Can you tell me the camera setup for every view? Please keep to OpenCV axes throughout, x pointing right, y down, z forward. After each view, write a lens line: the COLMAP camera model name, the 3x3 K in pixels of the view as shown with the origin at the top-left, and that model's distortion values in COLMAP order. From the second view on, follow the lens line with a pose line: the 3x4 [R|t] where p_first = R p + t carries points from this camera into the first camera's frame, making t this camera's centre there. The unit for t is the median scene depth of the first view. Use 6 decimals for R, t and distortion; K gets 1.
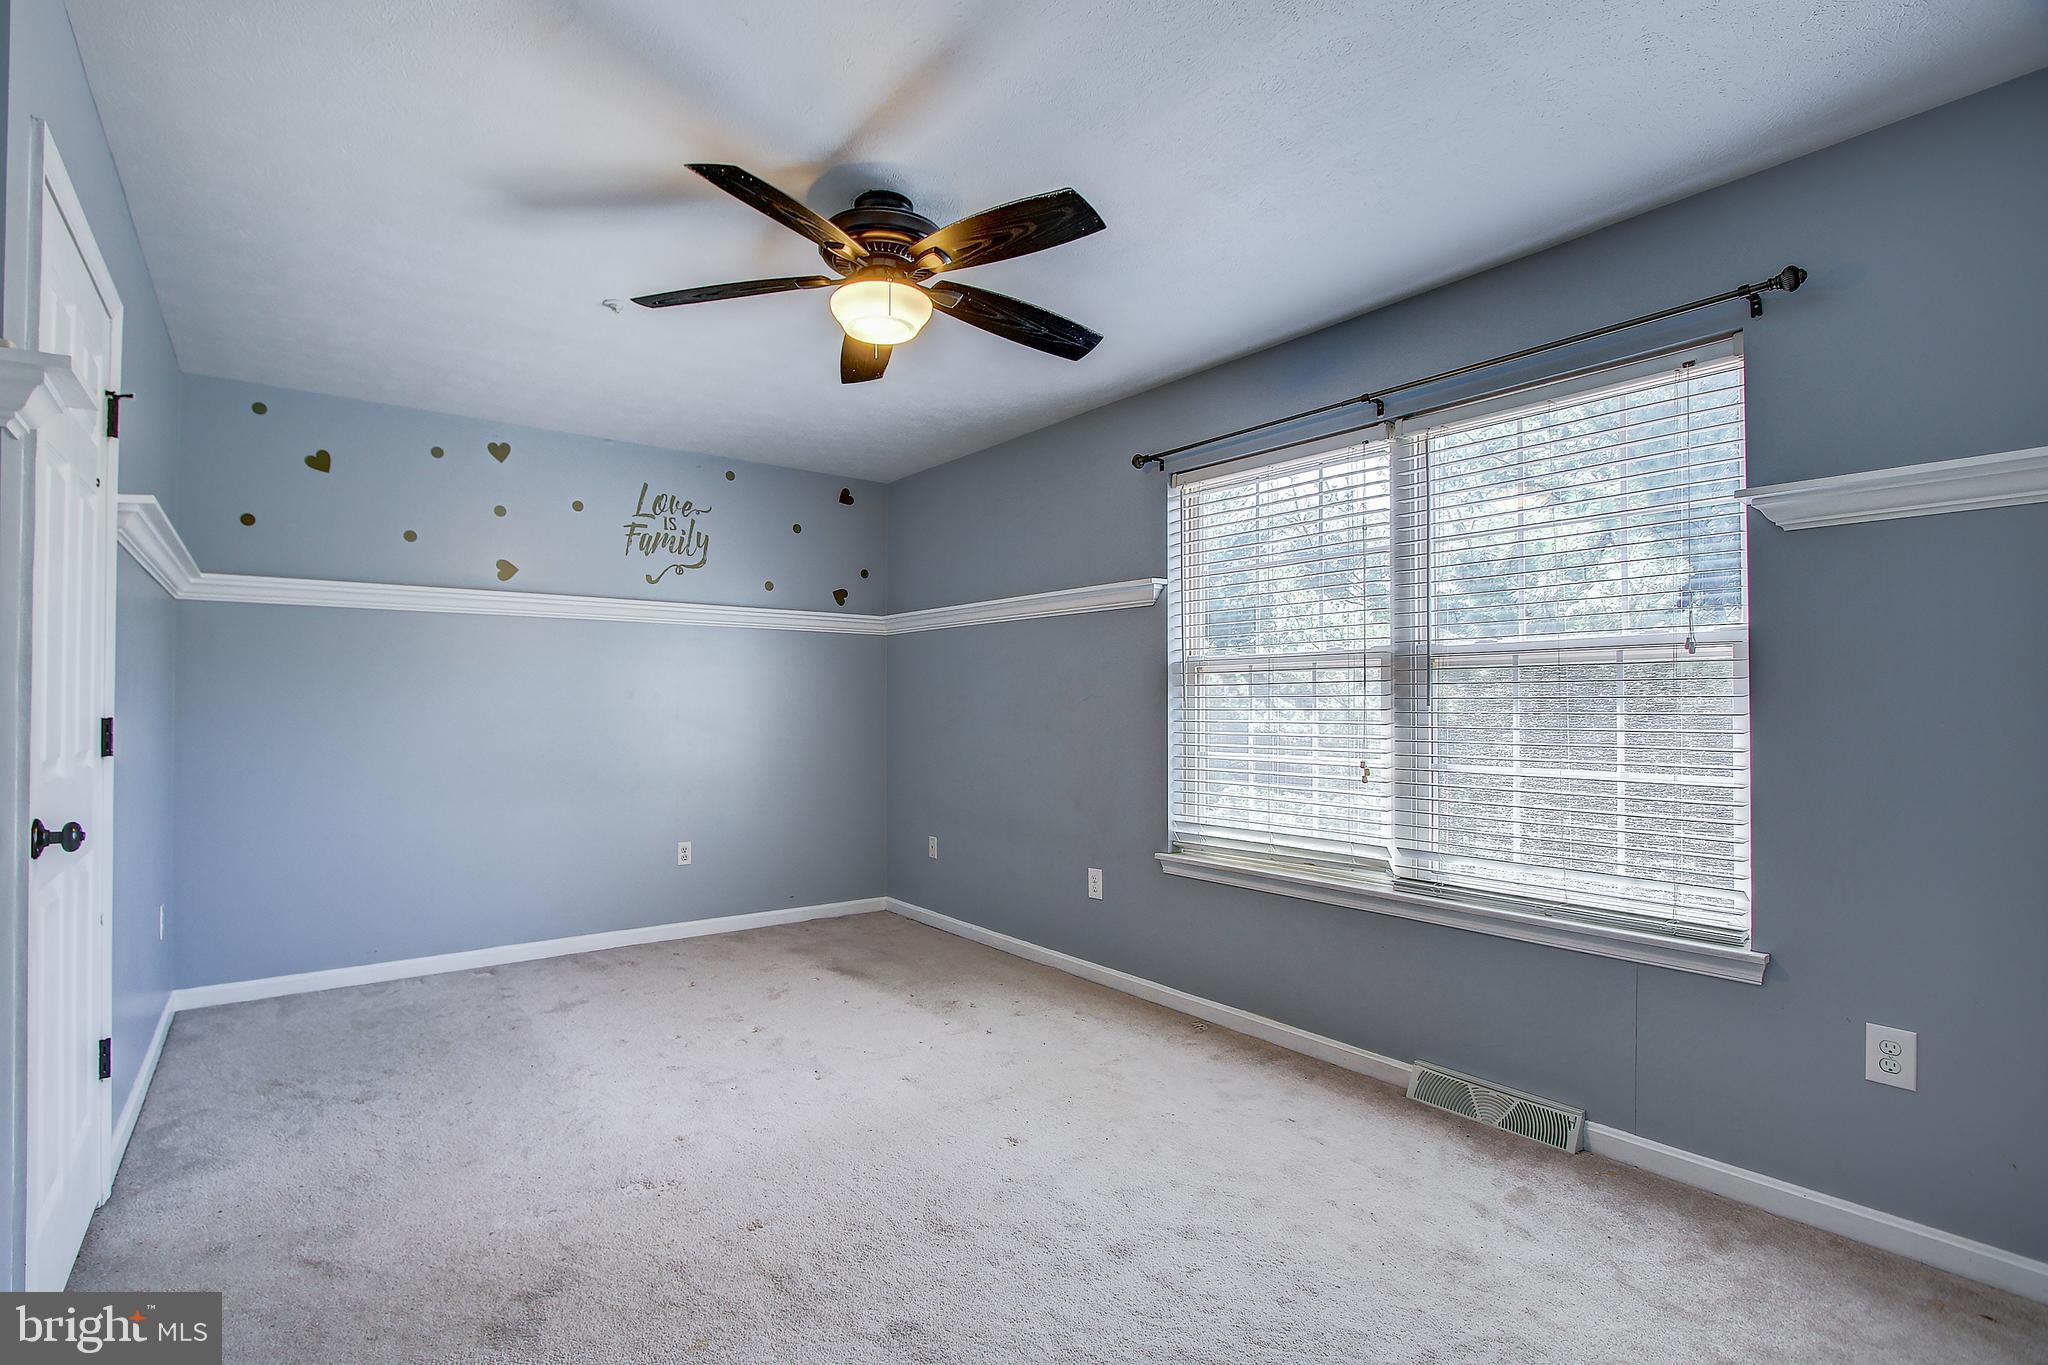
lens RADIAL K [[939.0, 0, 1004.6], [0, 939.0, 692.1], [0, 0, 1]] dist [-0.015340, 0.001659]
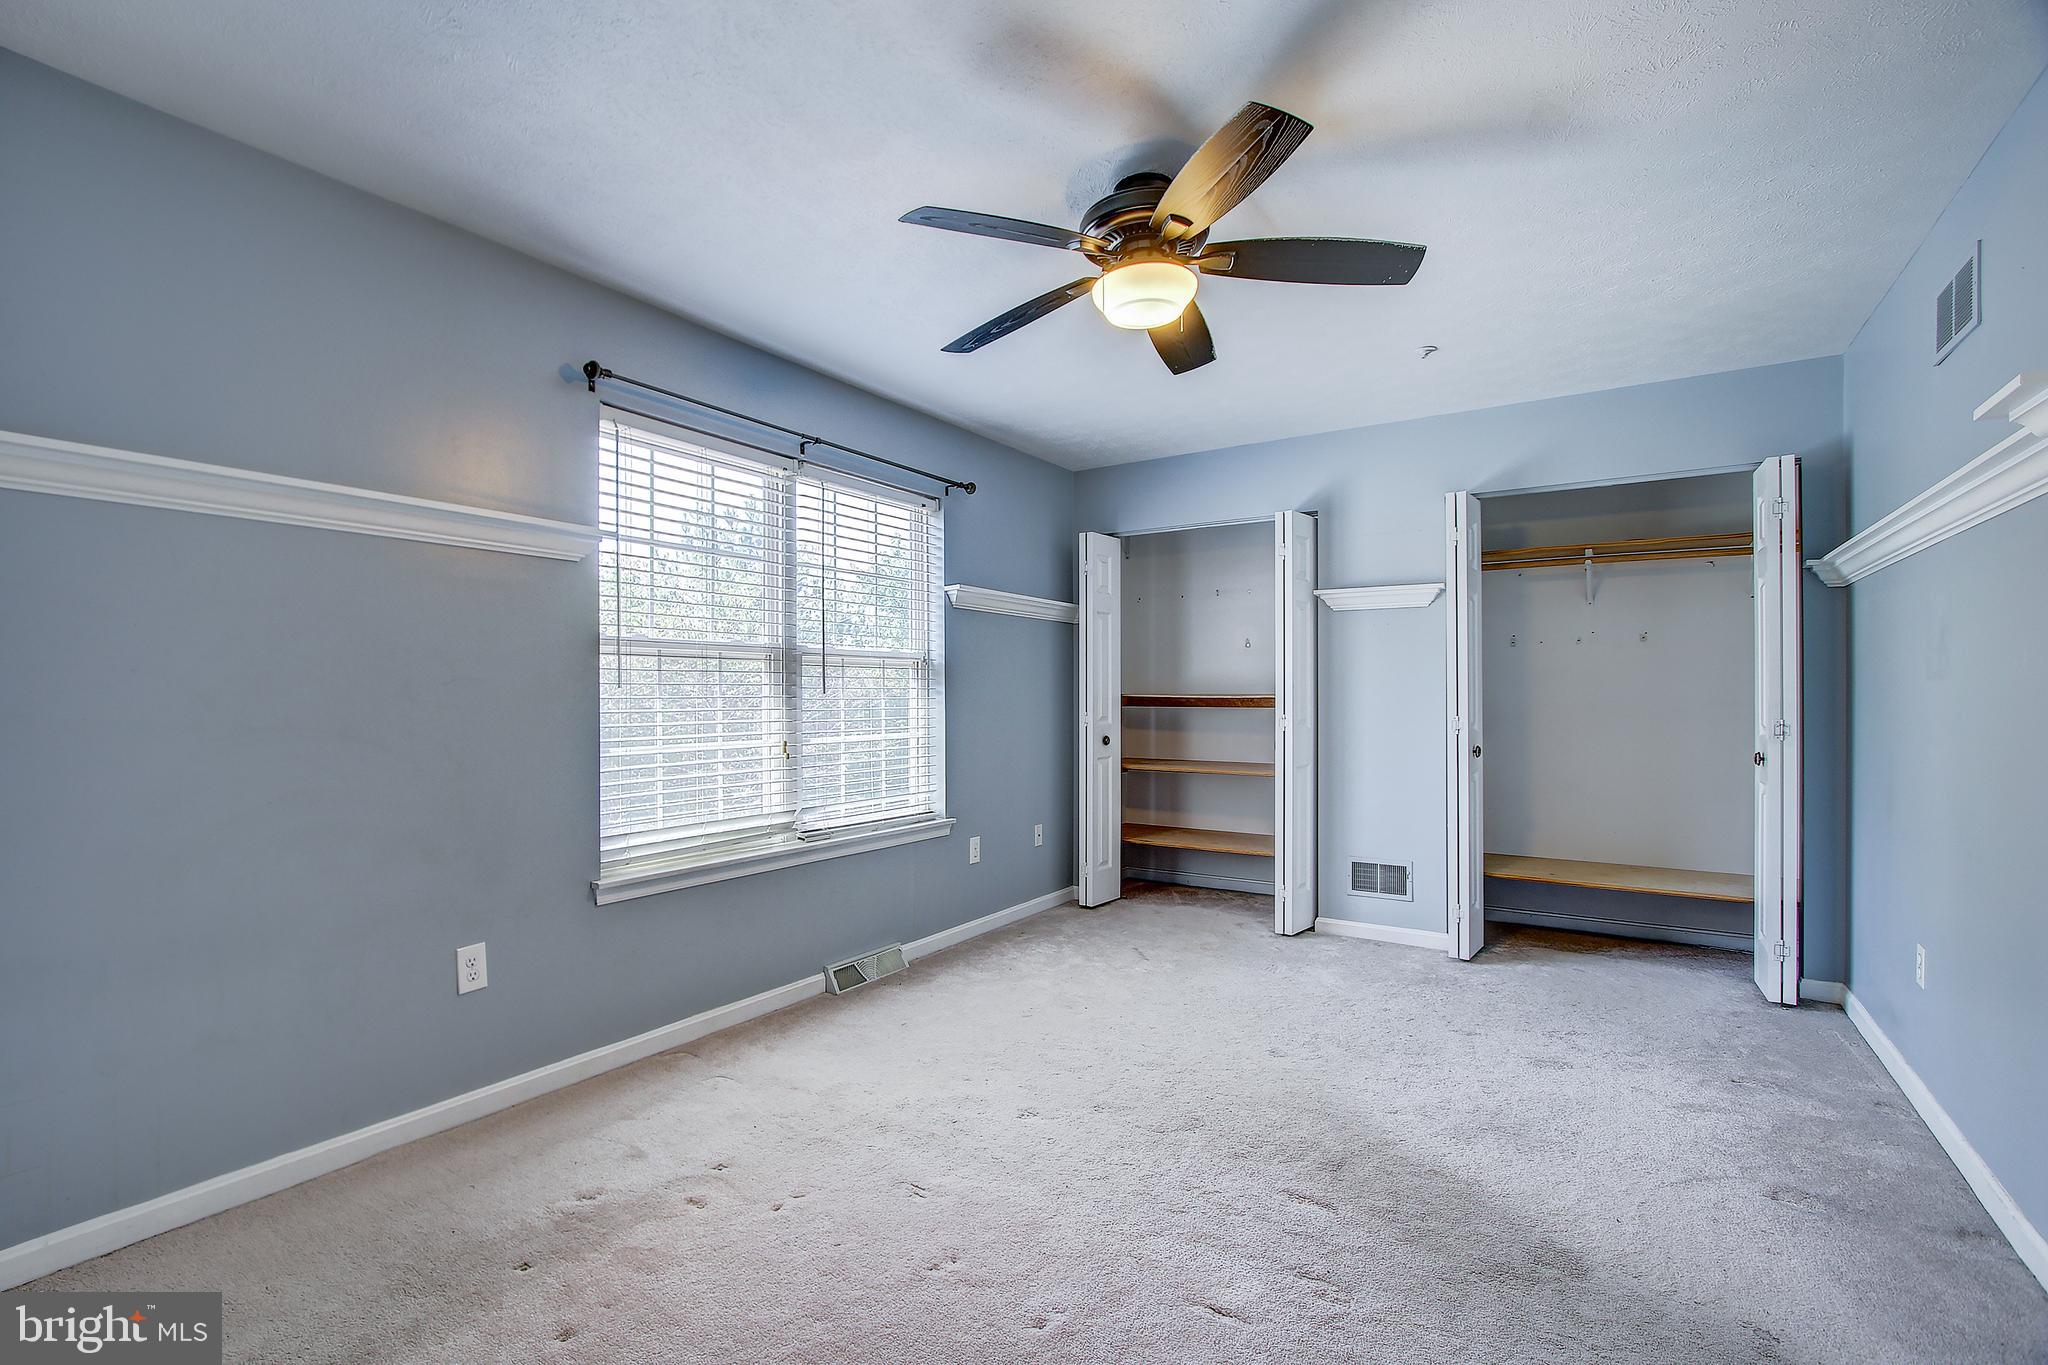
lens RADIAL K [[939.0, 0, 1020.0], [0, 939.0, 684.7], [0, 0, 1]] dist [-0.015340, 0.001659]
pose [[-0.331046, 0.013006, 0.943525, -0.801953], [-0.011000, 0.999784, -0.017641, 0.020676], [-0.943551, -0.016219, -0.330831, 1.084727]]
